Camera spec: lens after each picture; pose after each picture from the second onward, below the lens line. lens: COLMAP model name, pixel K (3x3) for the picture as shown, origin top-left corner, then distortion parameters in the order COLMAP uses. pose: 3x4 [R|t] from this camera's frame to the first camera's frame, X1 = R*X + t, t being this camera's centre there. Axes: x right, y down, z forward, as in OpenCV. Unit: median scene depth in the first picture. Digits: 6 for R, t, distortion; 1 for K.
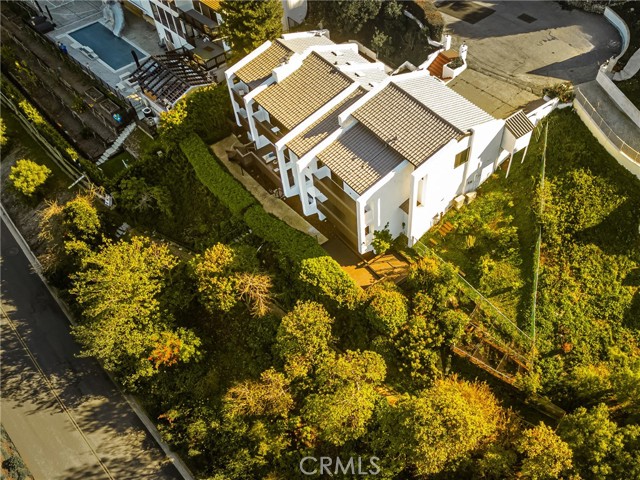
lens RADIAL K [[537.2, 0, 376.4], [0, 537.2, 240.1], [0, 0, 1]] dist [0.007899, -0.000378]
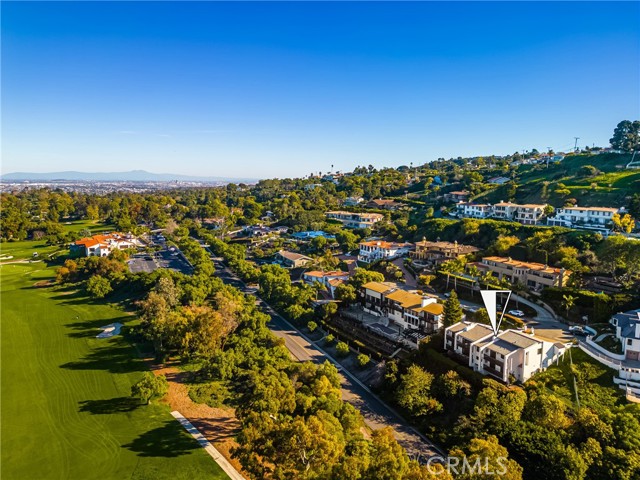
lens RADIAL K [[449.7, 0, 323.3], [0, 449.7, 244.9], [0, 0, 1]] dist [0.091622, -0.102452]
pose [[0.977707, 0.057710, -0.201888, -0.510109], [-0.185916, 0.684816, -0.704601, 1.384486], [0.097594, 0.726427, 0.680278, -1.202942]]
